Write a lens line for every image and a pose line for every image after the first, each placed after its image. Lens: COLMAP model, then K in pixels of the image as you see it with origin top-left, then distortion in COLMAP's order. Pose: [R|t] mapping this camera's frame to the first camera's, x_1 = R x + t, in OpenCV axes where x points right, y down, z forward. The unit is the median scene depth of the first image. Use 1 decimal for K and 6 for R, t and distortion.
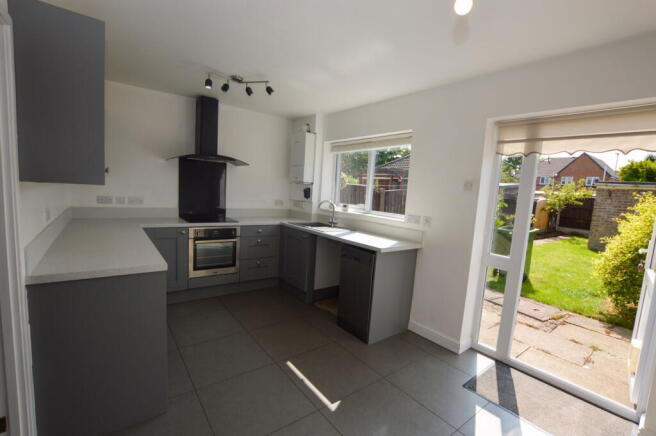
lens RADIAL K [[300.6, 0, 327.4], [0, 300.6, 222.0], [0, 0, 1]] dist [-0.002497, -0.000230]
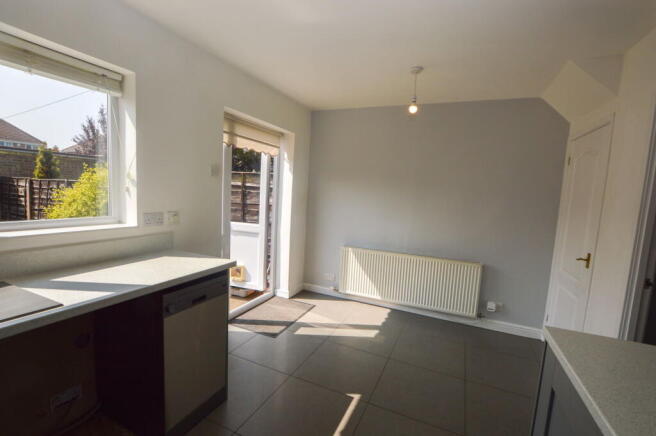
lens RADIAL K [[300.6, 0, 327.4], [0, 300.6, 222.0], [0, 0, 1]] dist [-0.002497, -0.000230]
pose [[-0.476235, -0.180936, 0.860501, -0.418587], [0.021635, 0.975893, 0.217174, -0.123179], [-0.879052, 0.122043, -0.460840, 0.860761]]
